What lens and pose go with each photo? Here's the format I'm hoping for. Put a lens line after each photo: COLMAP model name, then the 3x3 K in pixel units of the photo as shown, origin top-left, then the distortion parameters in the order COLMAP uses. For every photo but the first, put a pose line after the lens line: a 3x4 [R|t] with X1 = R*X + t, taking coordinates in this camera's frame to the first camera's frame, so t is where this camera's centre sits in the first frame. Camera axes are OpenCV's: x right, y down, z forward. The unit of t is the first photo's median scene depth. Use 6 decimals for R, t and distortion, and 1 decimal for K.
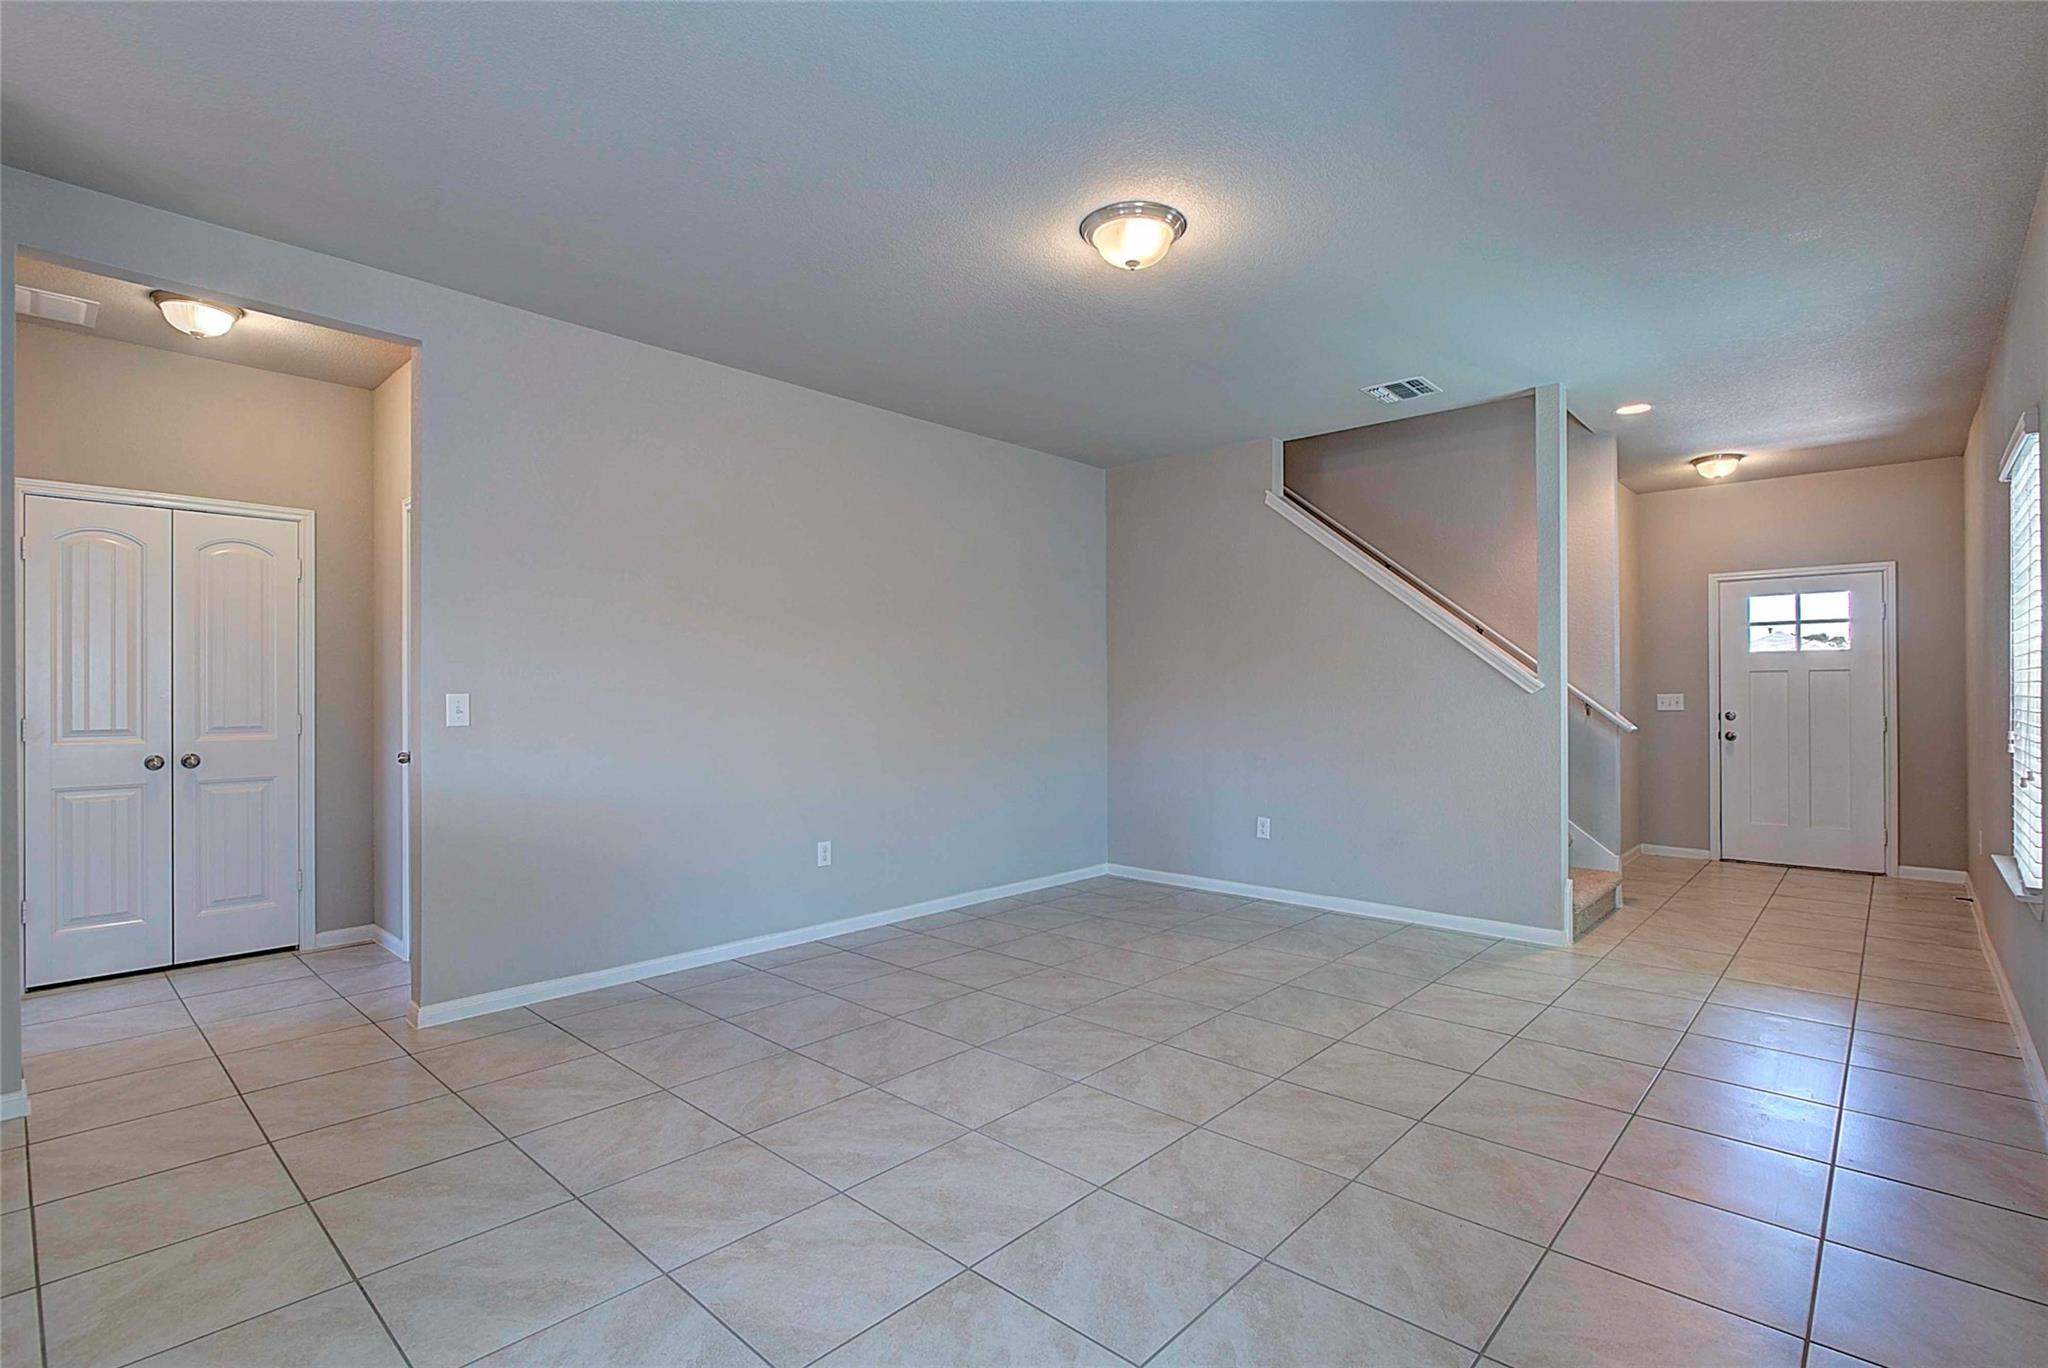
lens RADIAL K [[956.6, 0, 1034.7], [0, 956.6, 703.2], [0, 0, 1]] dist [-0.013889, 0.000855]
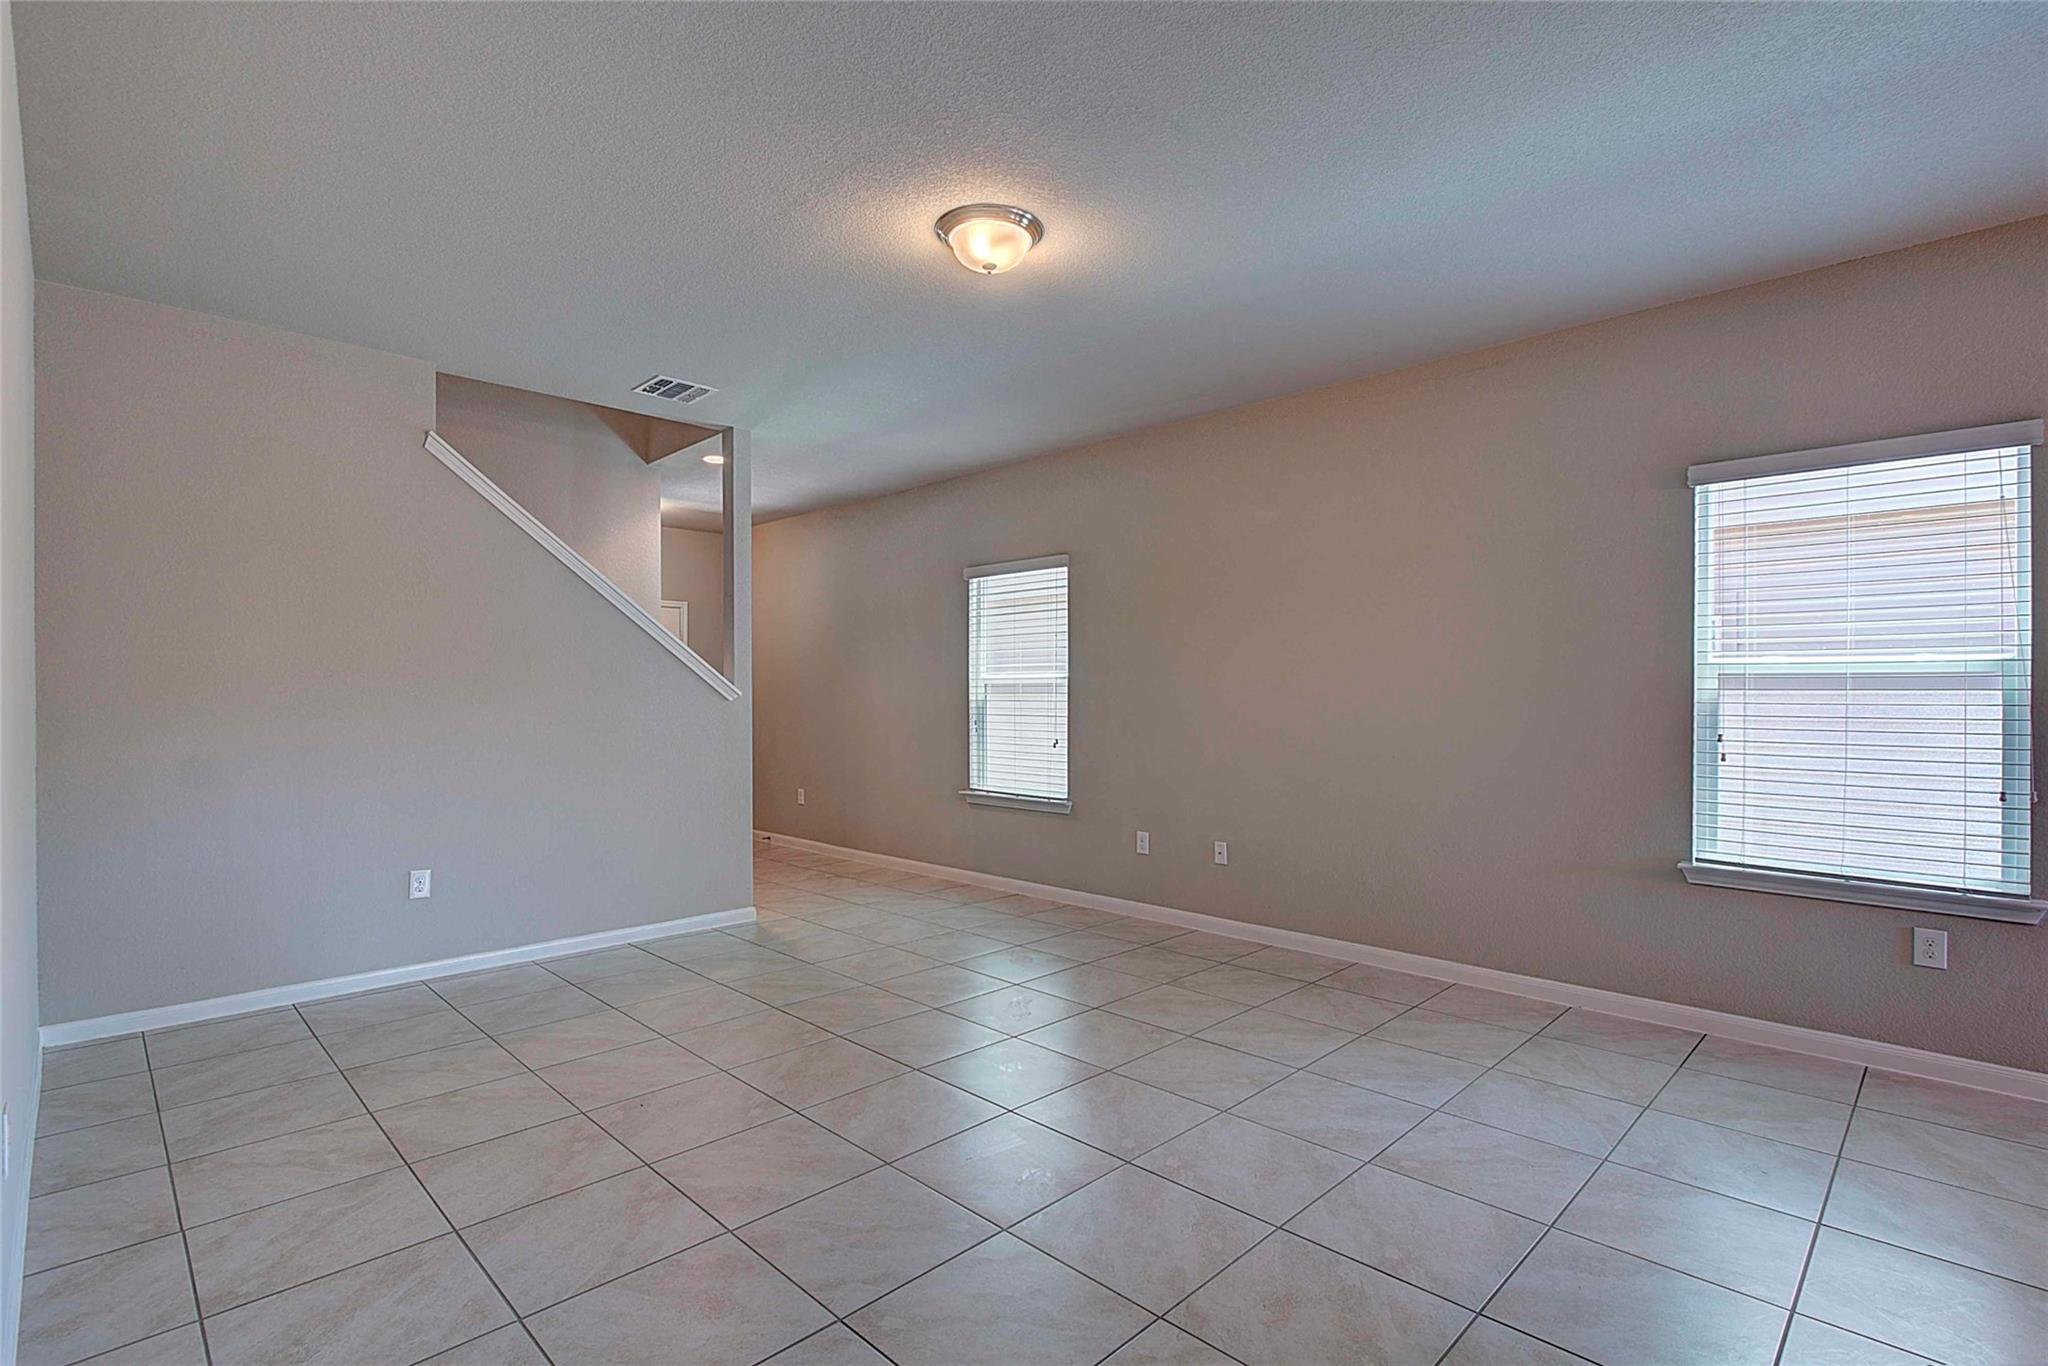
lens RADIAL K [[956.6, 0, 1034.7], [0, 956.6, 702.2], [0, 0, 1]] dist [-0.013889, 0.000855]
pose [[0.041388, -0.004278, 0.999134, -1.351750], [0.012609, 0.999913, 0.003759, -0.020036], [-0.999064, 0.012443, 0.041438, 1.396749]]
